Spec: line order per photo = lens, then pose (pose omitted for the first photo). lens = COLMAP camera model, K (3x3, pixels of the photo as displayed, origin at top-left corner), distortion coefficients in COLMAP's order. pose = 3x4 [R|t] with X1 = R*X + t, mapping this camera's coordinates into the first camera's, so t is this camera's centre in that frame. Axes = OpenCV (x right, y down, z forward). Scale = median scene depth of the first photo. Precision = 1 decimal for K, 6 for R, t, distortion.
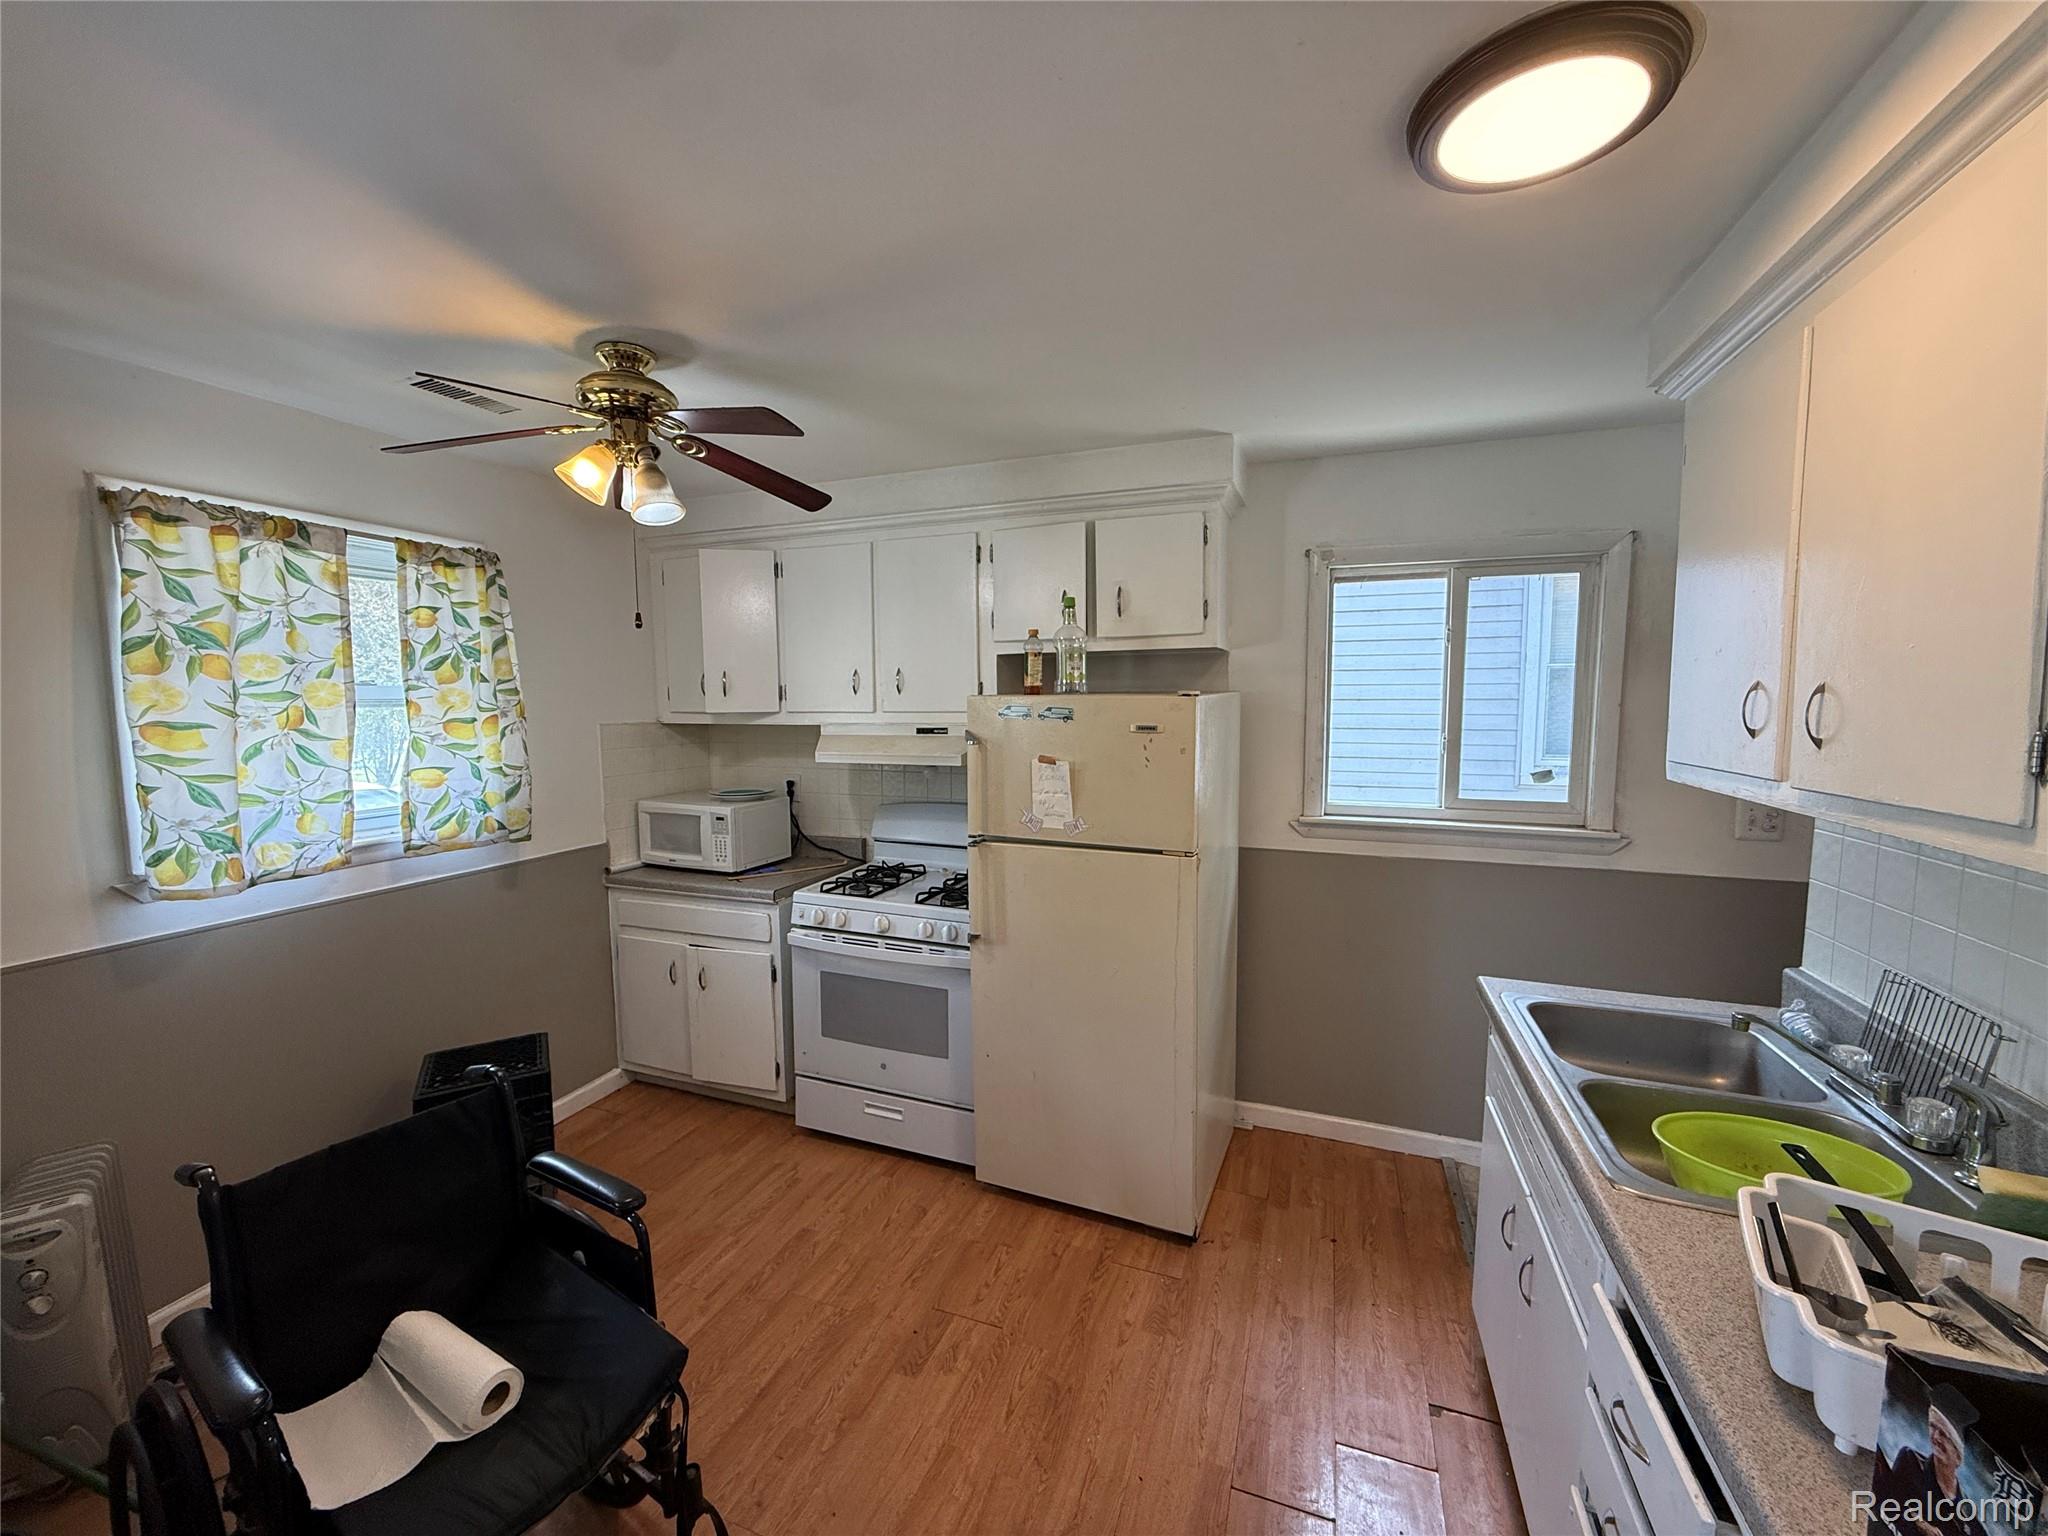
lens RADIAL K [[813.3, 0, 1017.1], [0, 813.3, 770.3], [0, 0, 1]] dist [0.002888, -0.000149]
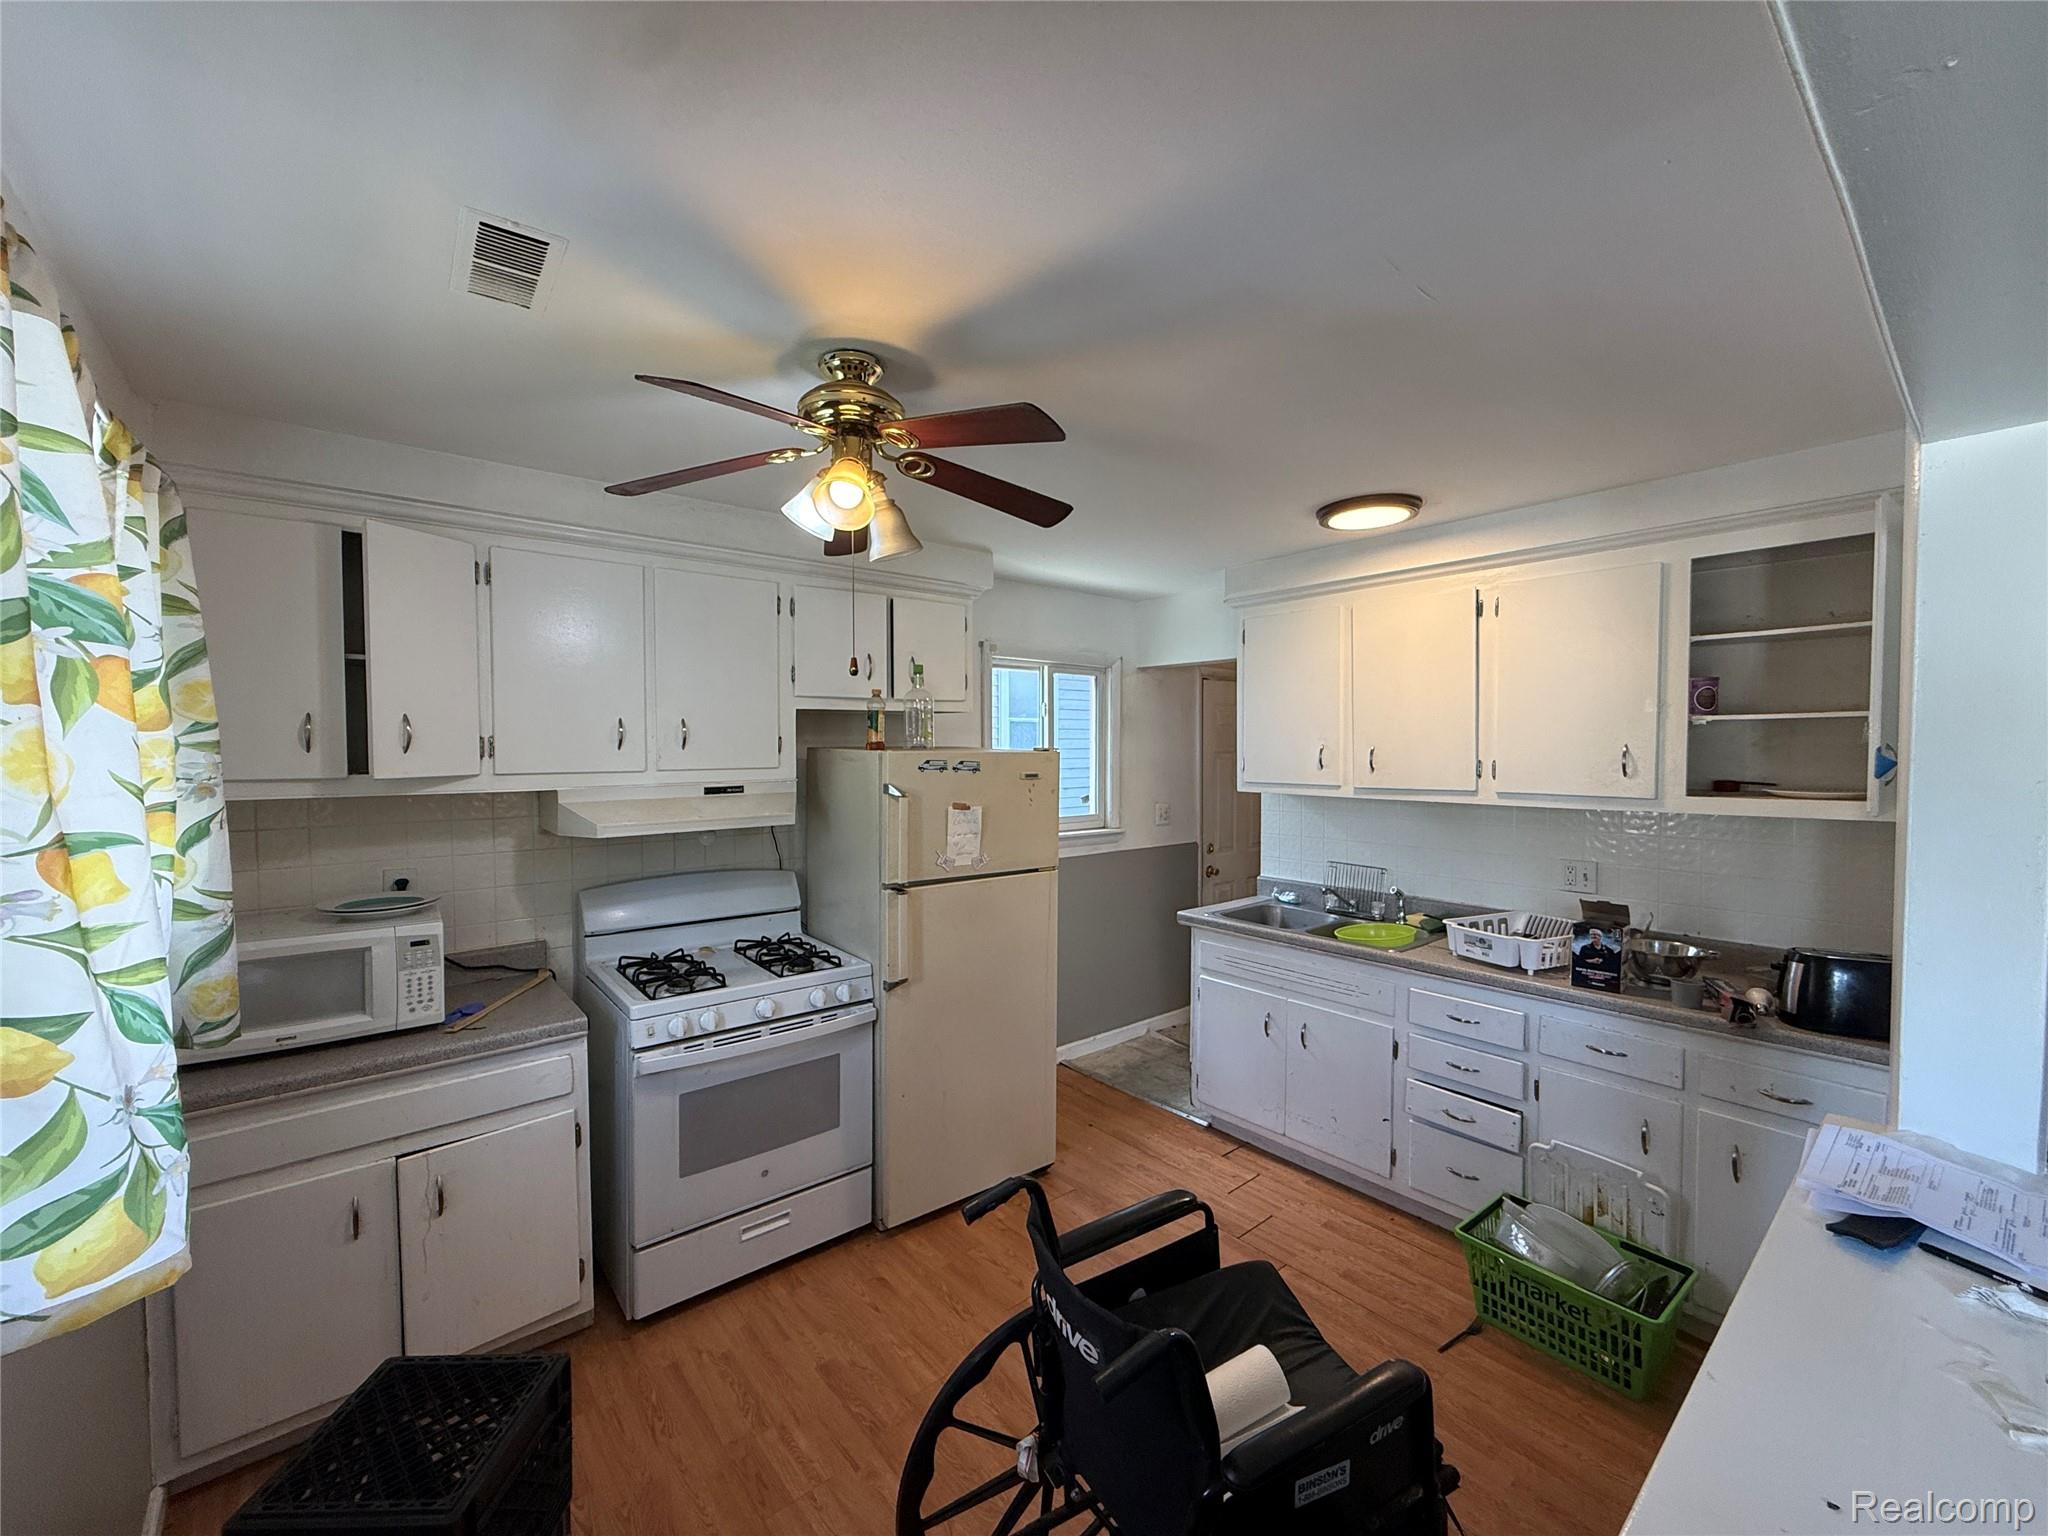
lens RADIAL K [[813.3, 0, 1023.8], [0, 813.3, 772.6], [0, 0, 1]] dist [0.002888, -0.000149]
pose [[0.485960, -0.027255, 0.873556, -0.817056], [0.078616, 0.996825, -0.012633, -0.034242], [-0.870438, 0.074814, 0.486560, 0.313114]]
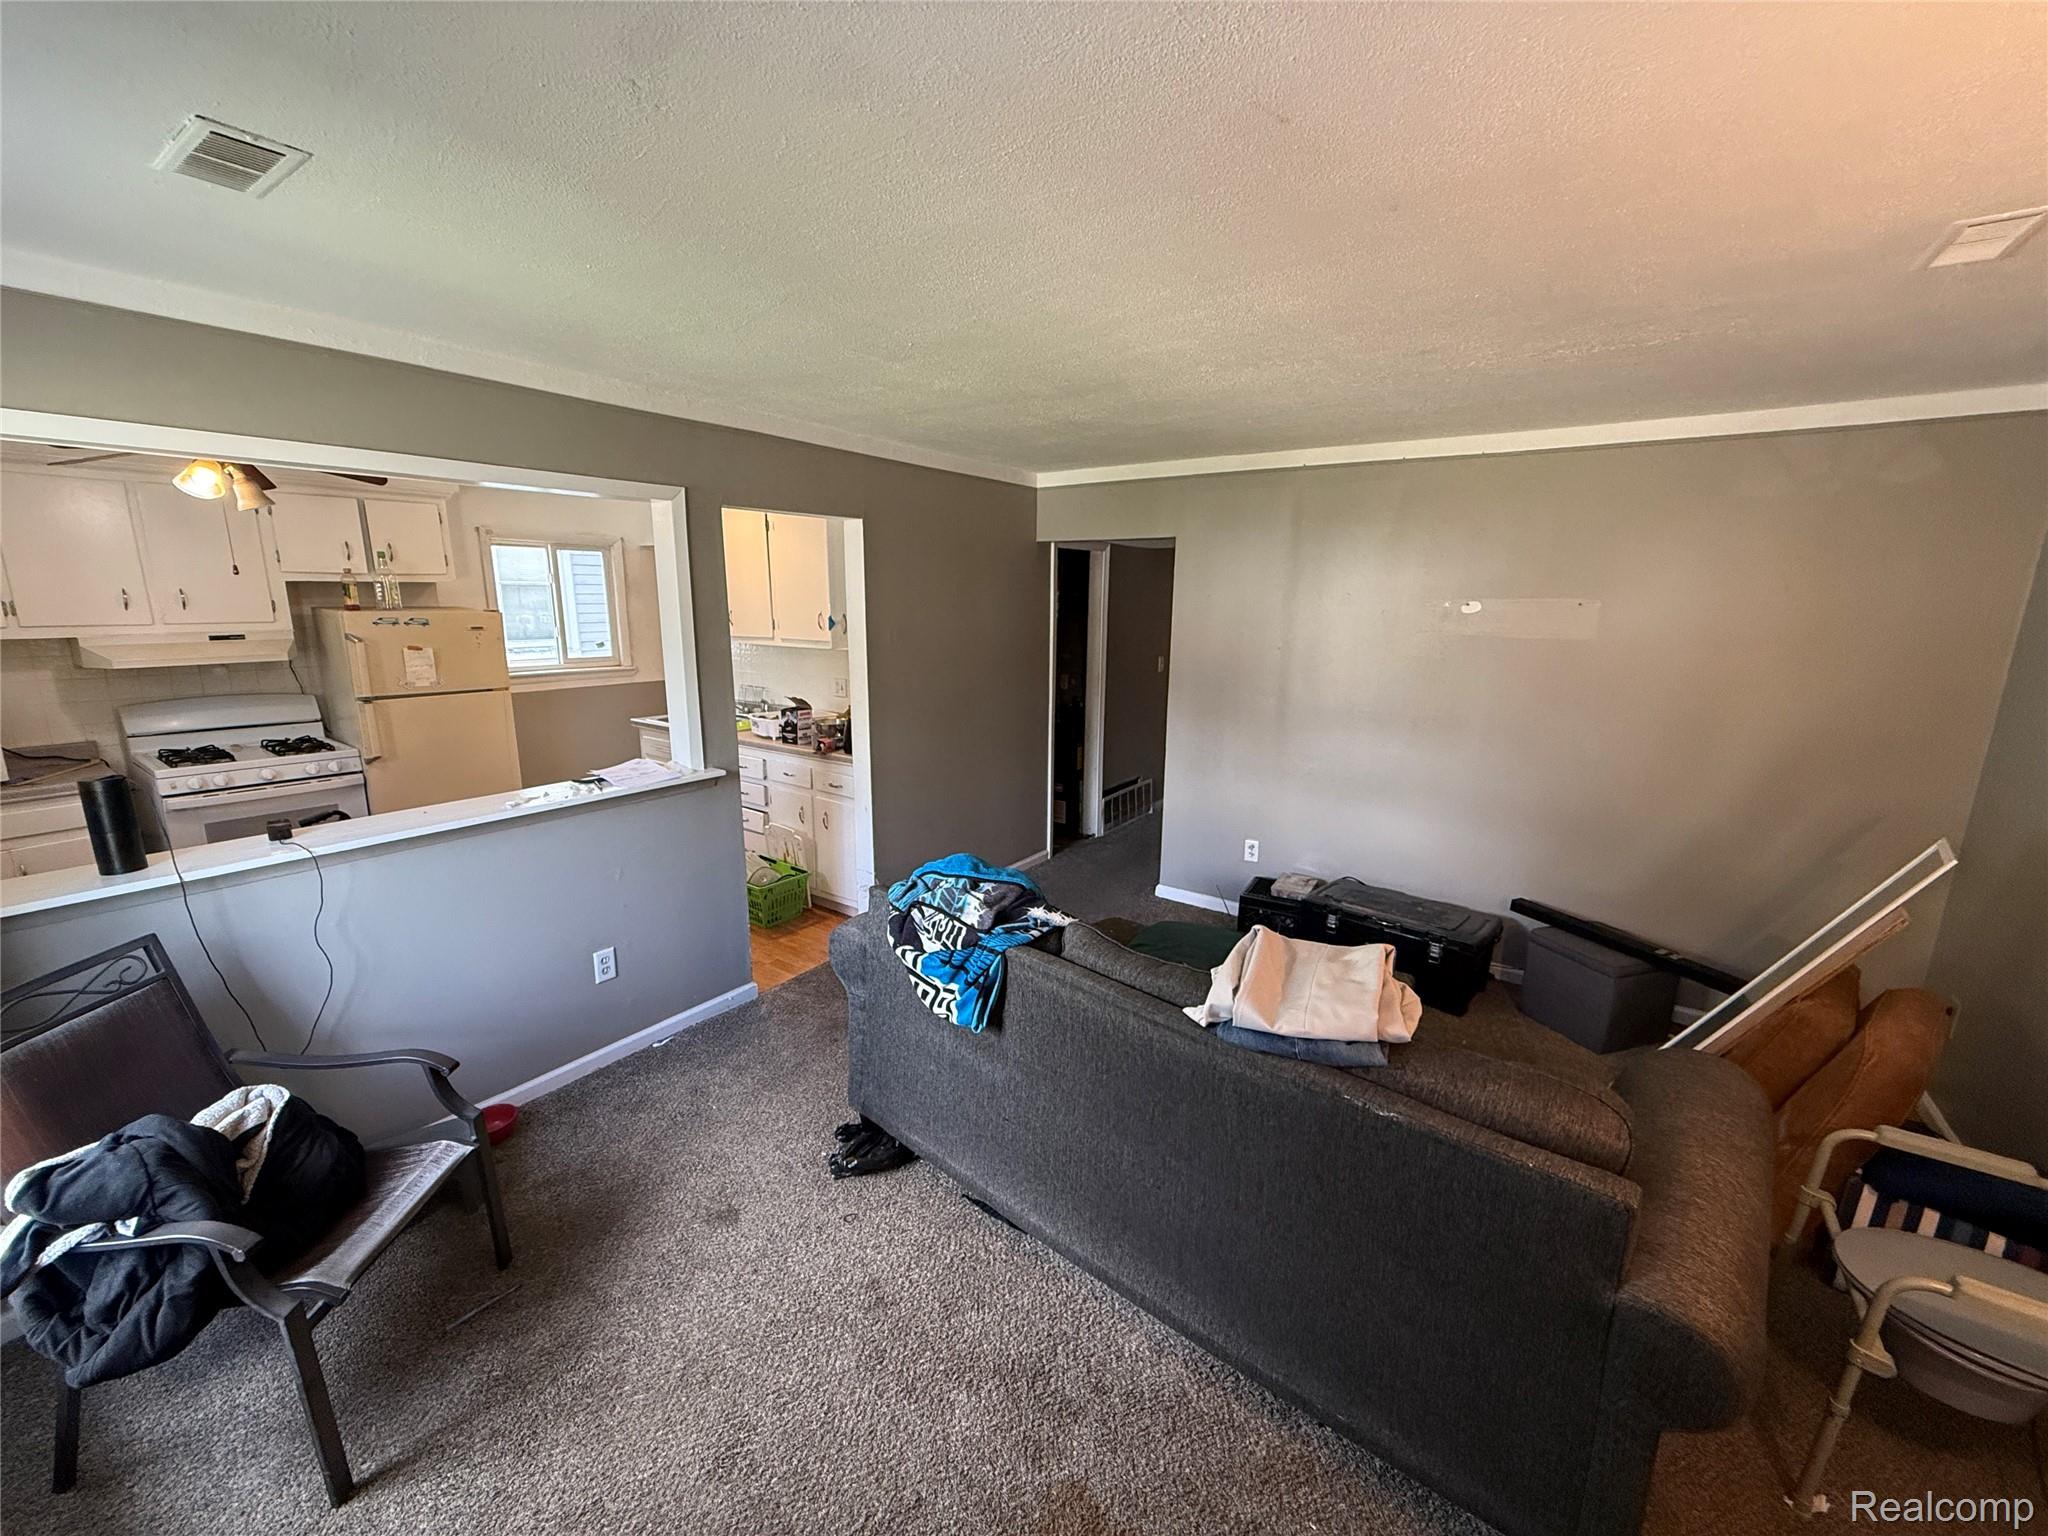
lens RADIAL K [[813.3, 0, 1017.1], [0, 813.3, 765.2], [0, 0, 1]] dist [0.002888, -0.000149]
pose [[0.255308, -0.192567, 0.947489, -1.212328], [0.076354, 0.980921, 0.178787, 0.018753], [-0.963840, 0.026699, 0.265140, -0.662286]]
